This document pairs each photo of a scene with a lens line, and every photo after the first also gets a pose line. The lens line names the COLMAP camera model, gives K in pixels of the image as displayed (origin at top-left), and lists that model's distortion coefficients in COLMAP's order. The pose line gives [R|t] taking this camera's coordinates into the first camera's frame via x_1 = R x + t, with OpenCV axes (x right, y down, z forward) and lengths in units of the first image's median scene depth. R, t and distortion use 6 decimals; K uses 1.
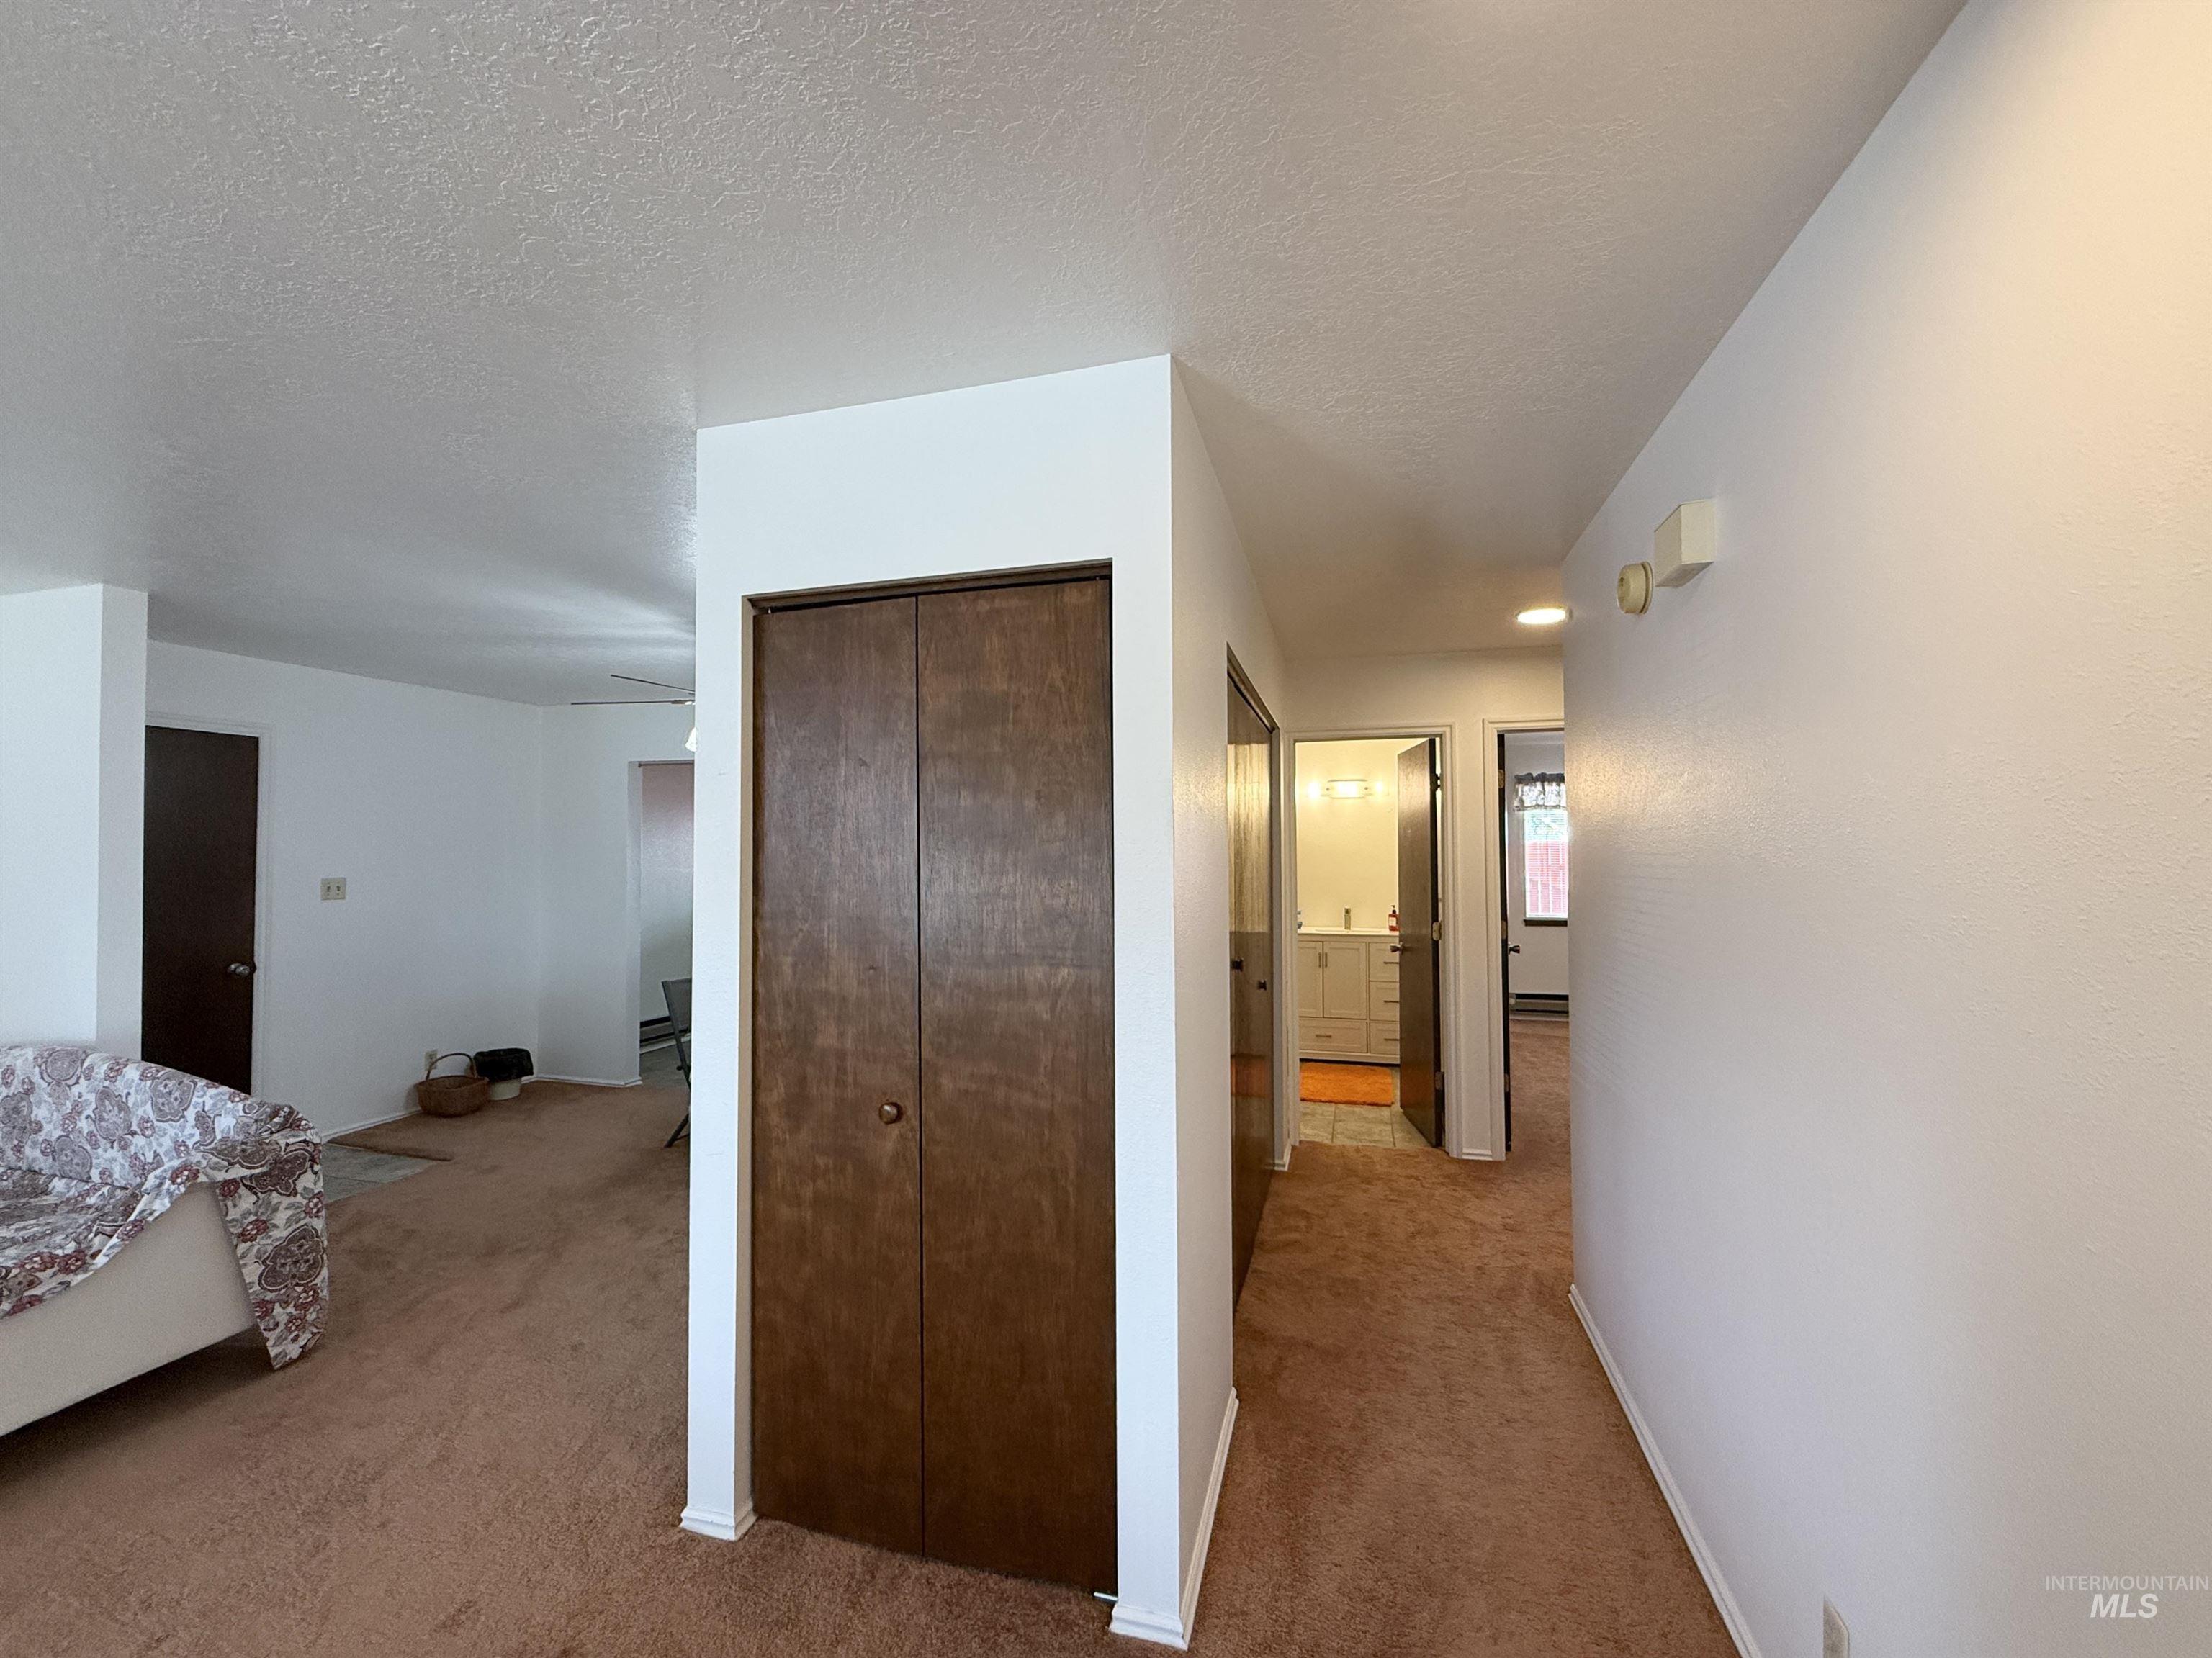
lens RADIAL K [[886.2, 0, 1118.0], [0, 886.2, 836.9], [0, 0, 1]] dist [0.000611, 0.000048]
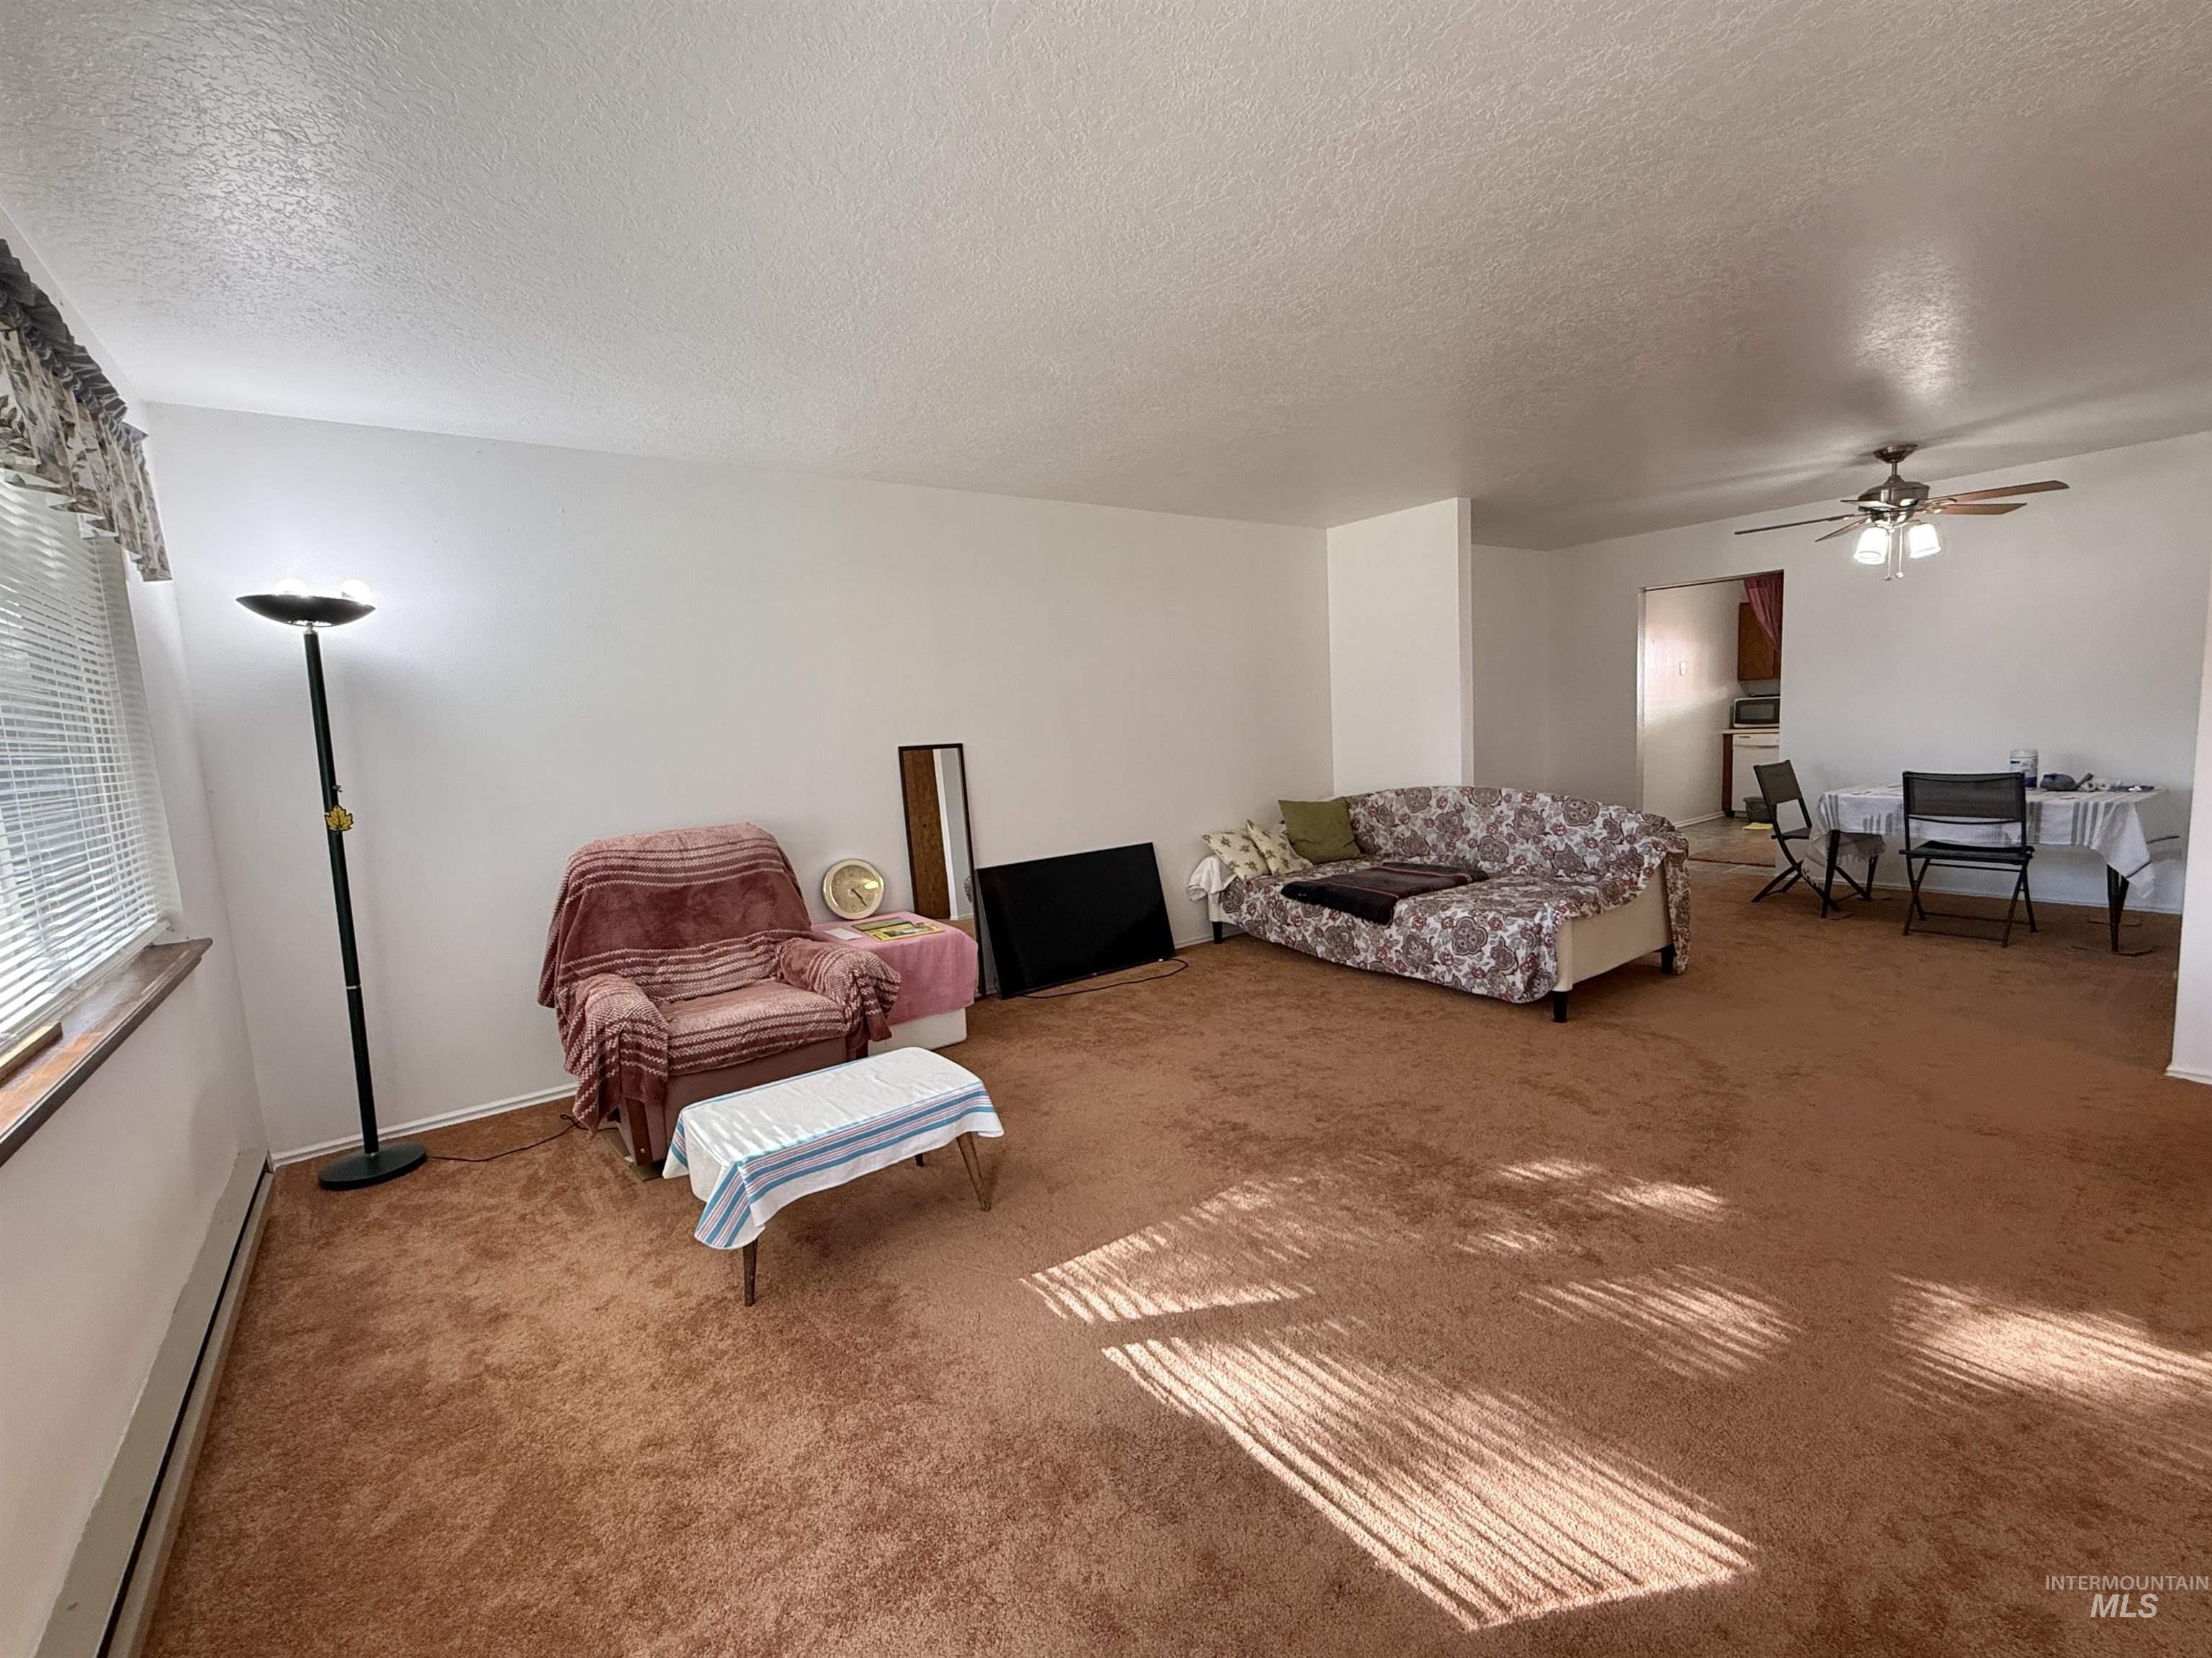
lens RADIAL K [[965.1, 0, 1106.8], [0, 965.1, 826.2], [0, 0, 1]] dist [-0.007268, 0.002468]
pose [[0.788482, 0.029408, -0.614355, -0.667728], [0.063062, 0.989727, 0.128312, 0.039555], [0.611817, -0.139914, 0.778527, -0.915367]]
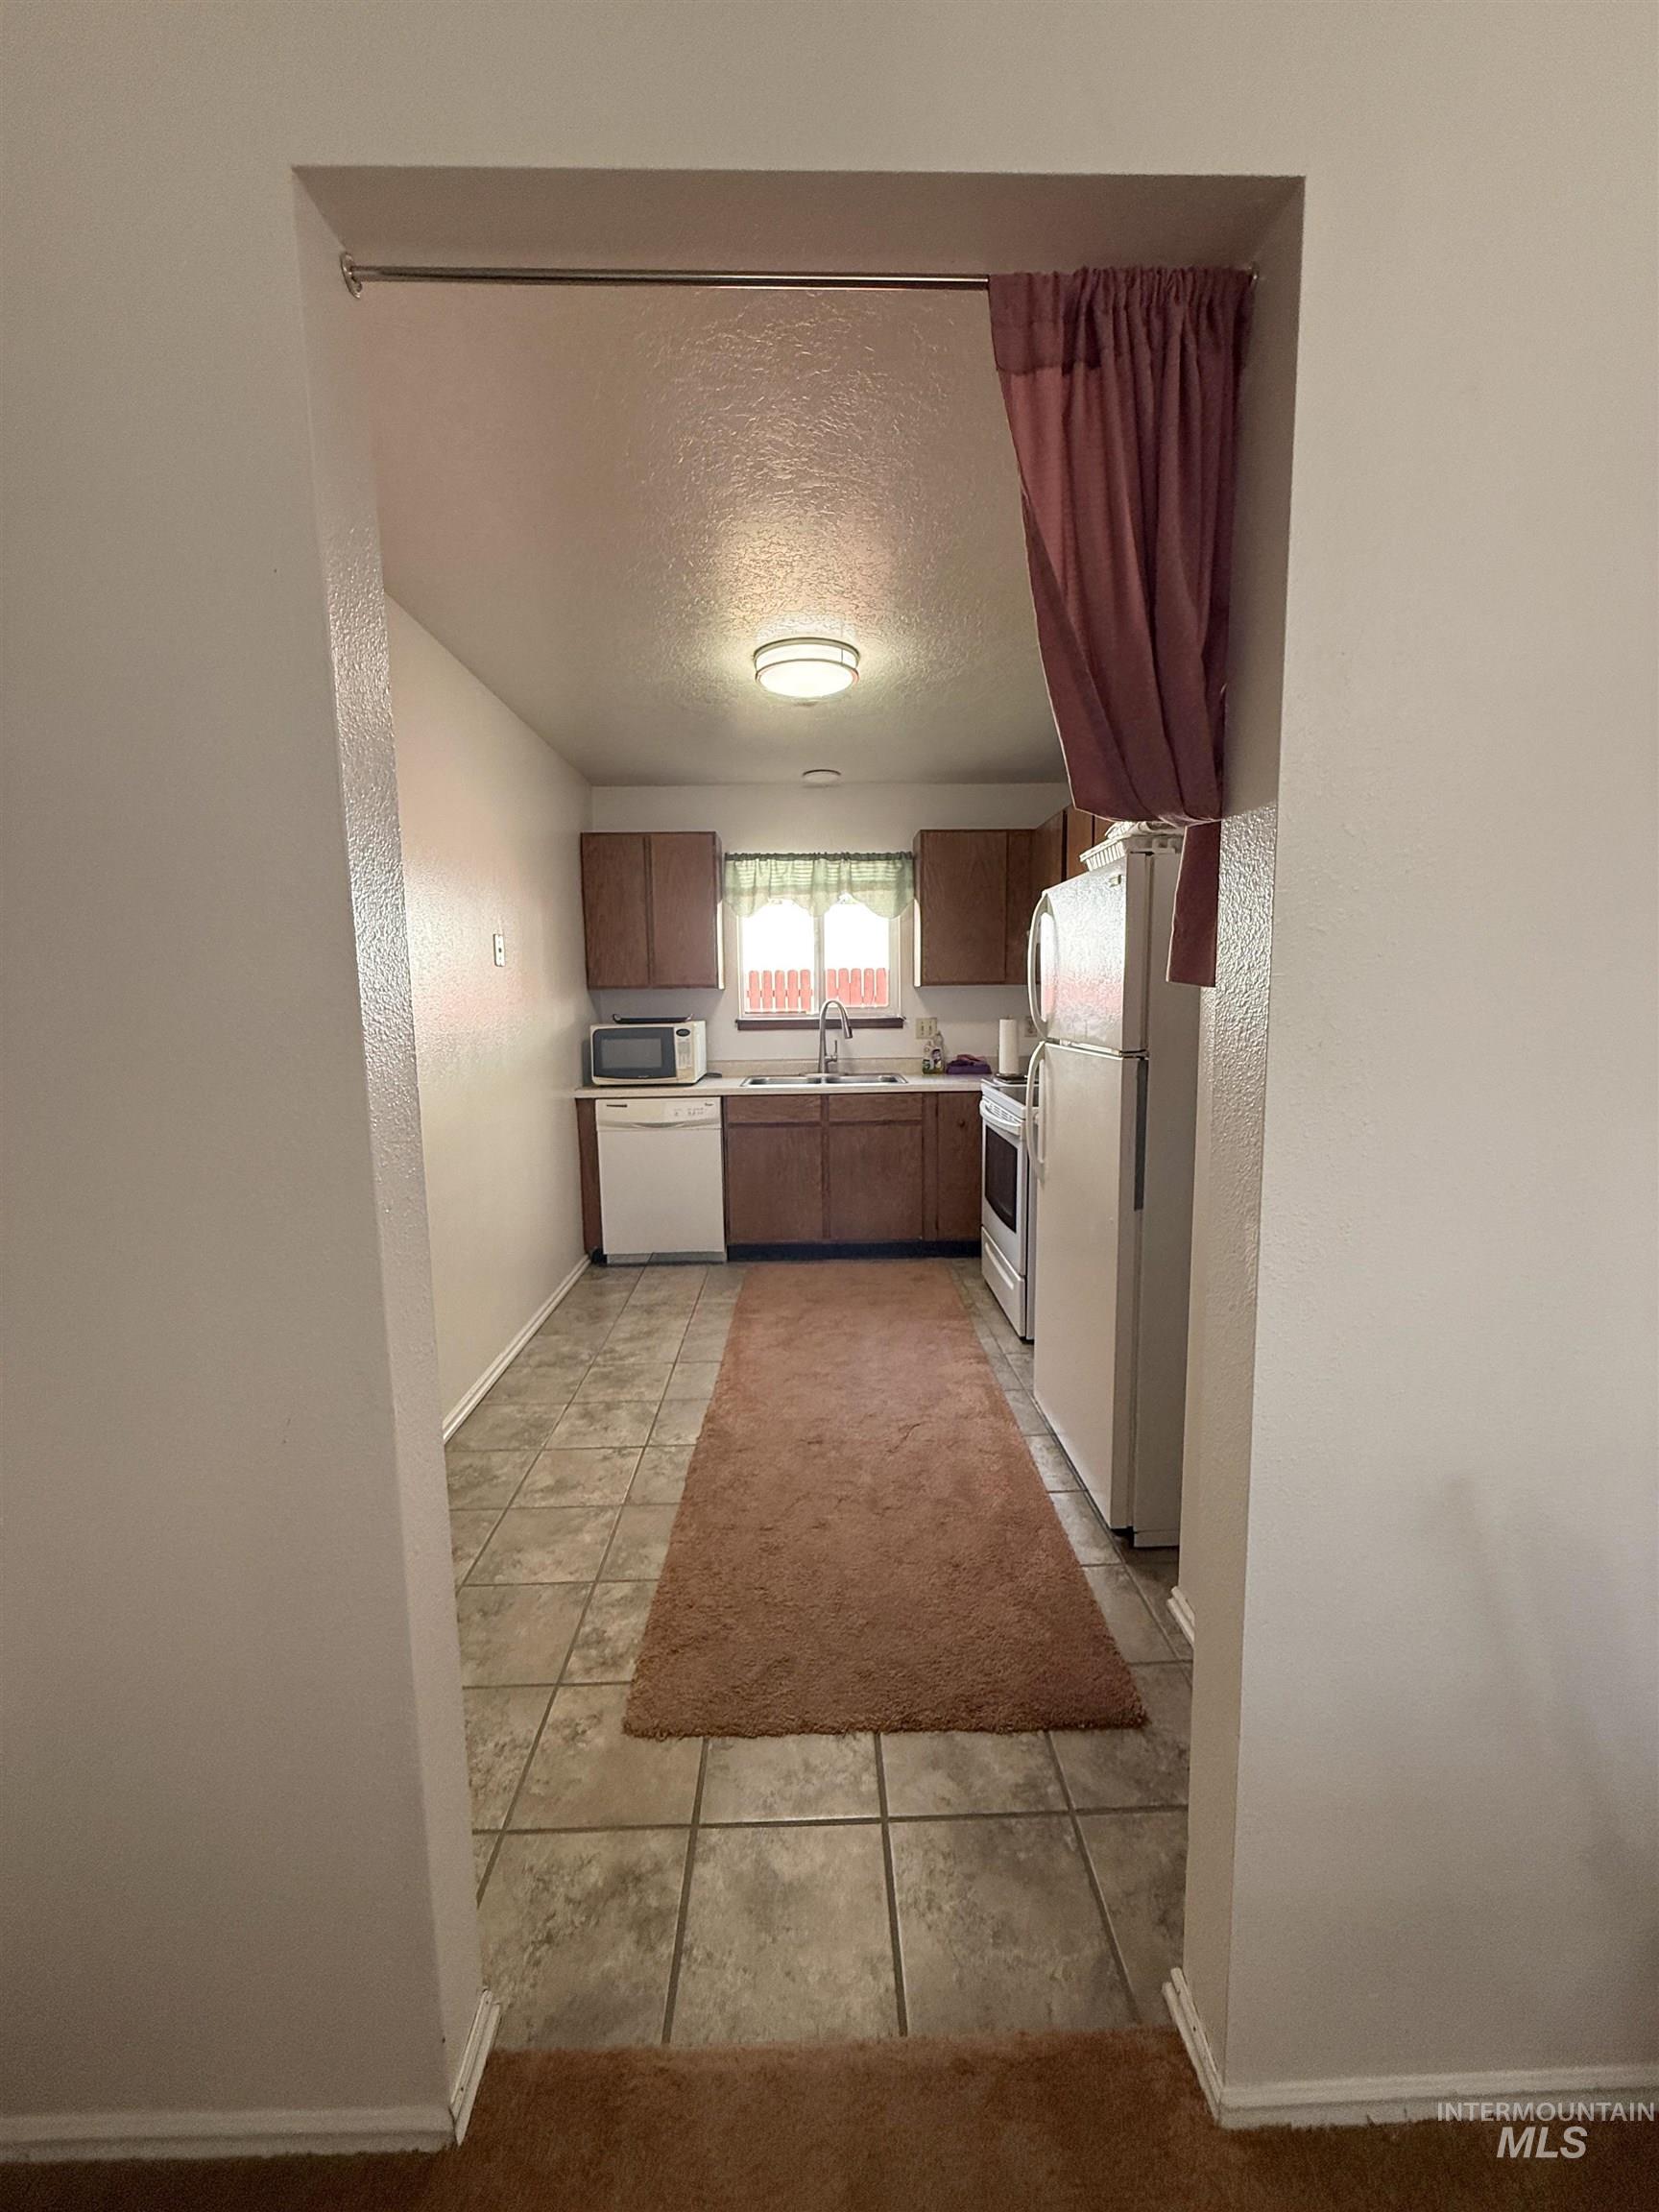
lens RADIAL K [[886.2, 0, 828.4], [0, 886.2, 1099.7], [0, 0, 1]] dist [0.000611, 0.000048]
pose [[0.958052, -0.049657, 0.282260, -1.090444], [0.009501, 0.989837, 0.141891, 0.086235], [-0.286437, -0.133258, 0.948787, 1.734465]]
